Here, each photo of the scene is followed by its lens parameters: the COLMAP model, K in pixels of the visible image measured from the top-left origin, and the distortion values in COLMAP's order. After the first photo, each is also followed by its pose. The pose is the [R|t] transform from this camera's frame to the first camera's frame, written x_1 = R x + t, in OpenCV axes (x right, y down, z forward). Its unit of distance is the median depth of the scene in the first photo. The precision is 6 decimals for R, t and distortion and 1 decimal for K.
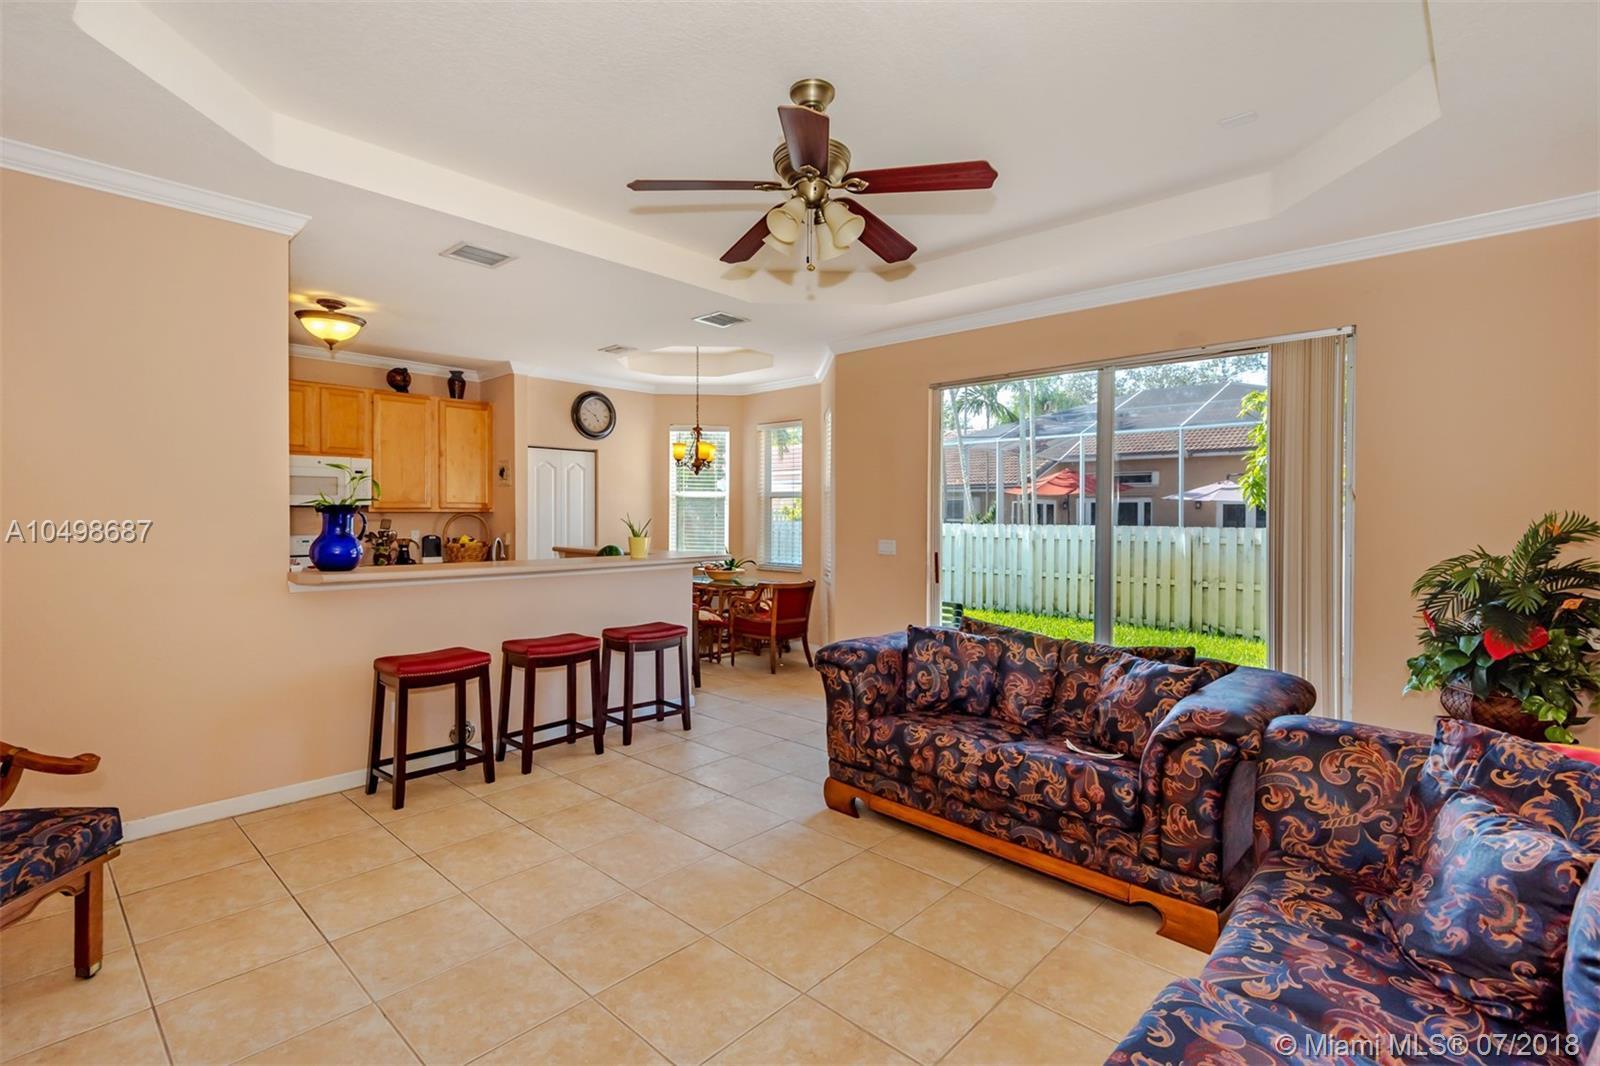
lens RADIAL K [[732.9, 0, 822.4], [0, 732.9, 515.0], [0, 0, 1]] dist [0.002186, 0.000036]
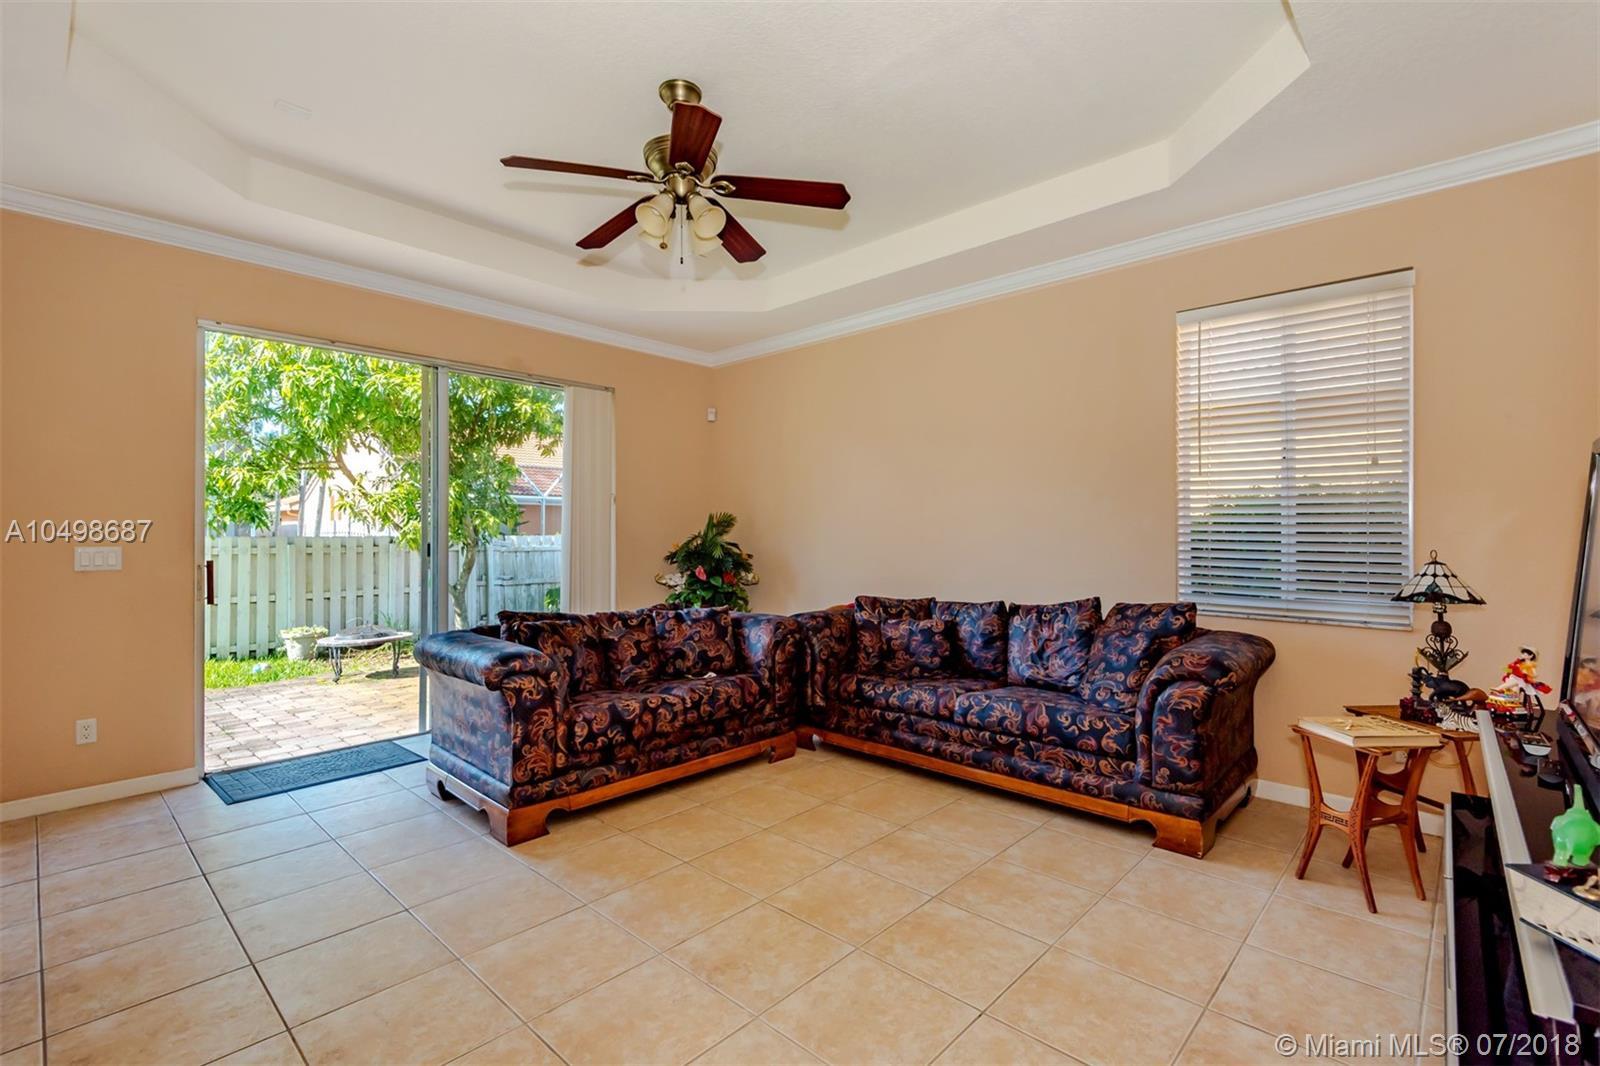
lens RADIAL K [[723.3, 0, 800.0], [0, 723.3, 533.0], [0, 0, 1]] dist [0.029379, -0.023226]
pose [[0.025118, -0.013986, 0.999587, -1.015542], [0.003601, 0.999897, 0.013899, 0.030565], [-0.999678, 0.003250, 0.025165, 0.787043]]
